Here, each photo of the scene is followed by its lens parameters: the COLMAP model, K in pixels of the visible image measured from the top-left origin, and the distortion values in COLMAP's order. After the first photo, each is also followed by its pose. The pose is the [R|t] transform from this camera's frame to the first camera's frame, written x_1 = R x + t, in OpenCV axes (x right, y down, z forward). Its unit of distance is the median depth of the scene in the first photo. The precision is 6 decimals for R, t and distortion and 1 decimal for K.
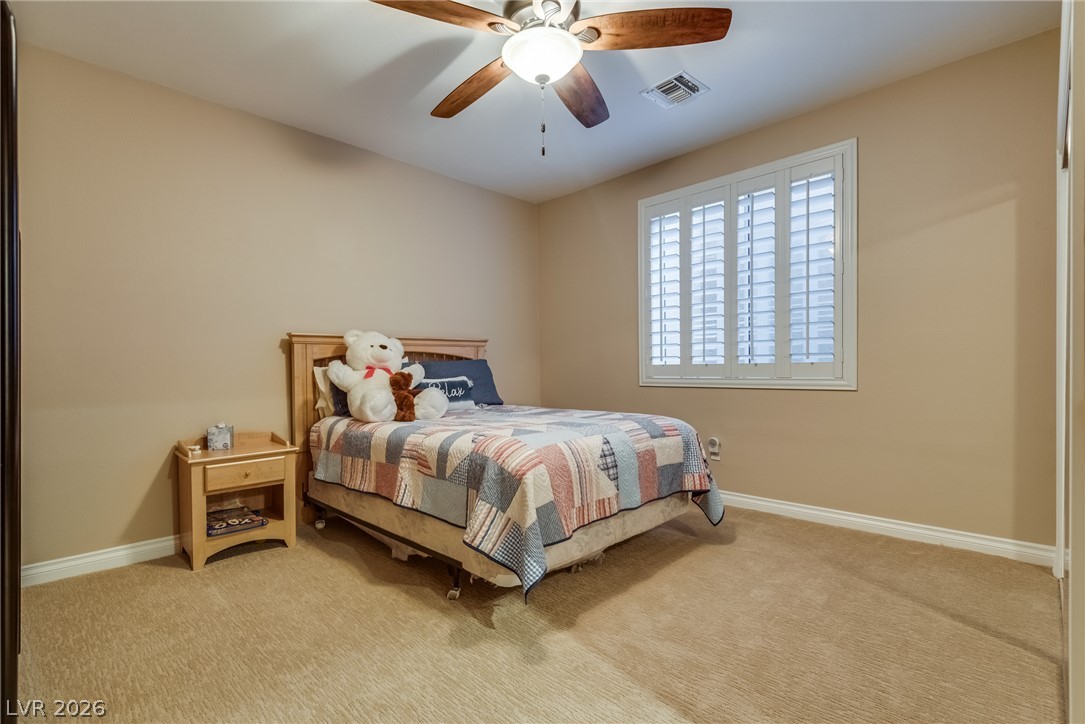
lens RADIAL K [[492.6, 0, 535.9], [0, 492.6, 383.4], [0, 0, 1]] dist [0.001491, -0.000178]
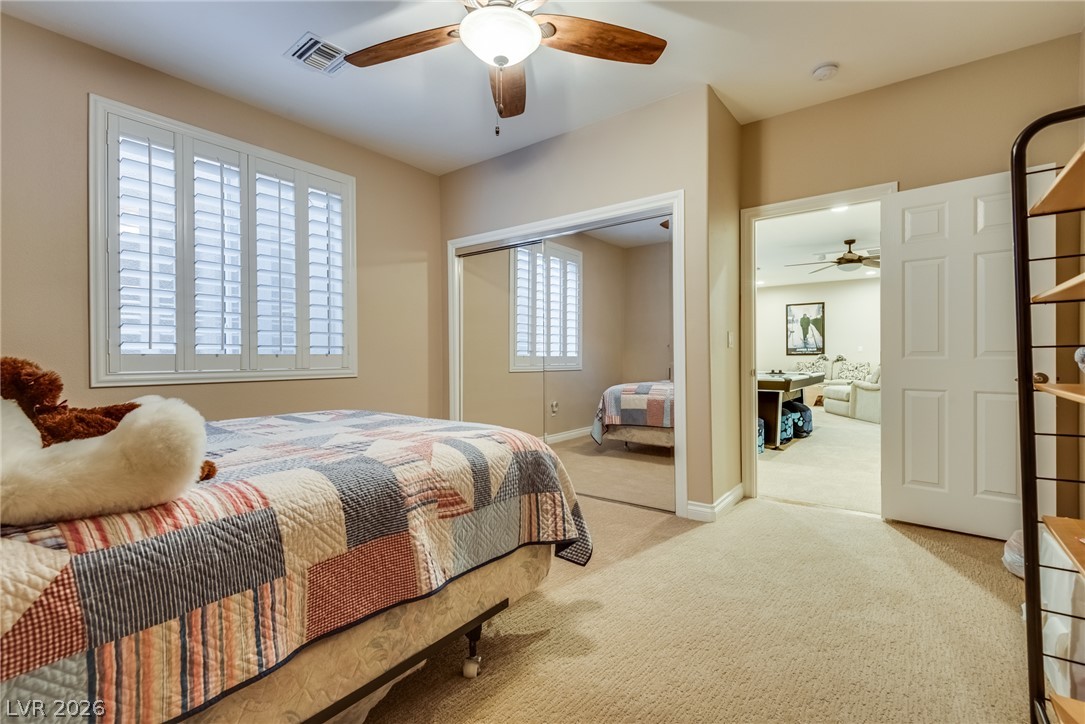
lens RADIAL K [[502.1, 0, 542.5], [0, 502.1, 362.0], [0, 0, 1]] dist [-0.000033, -0.000160]
pose [[-0.149730, 0.011566, 0.988659, -0.850227], [0.032516, 0.999448, -0.006768, -0.007815], [-0.988192, 0.031134, -0.150023, 0.931061]]
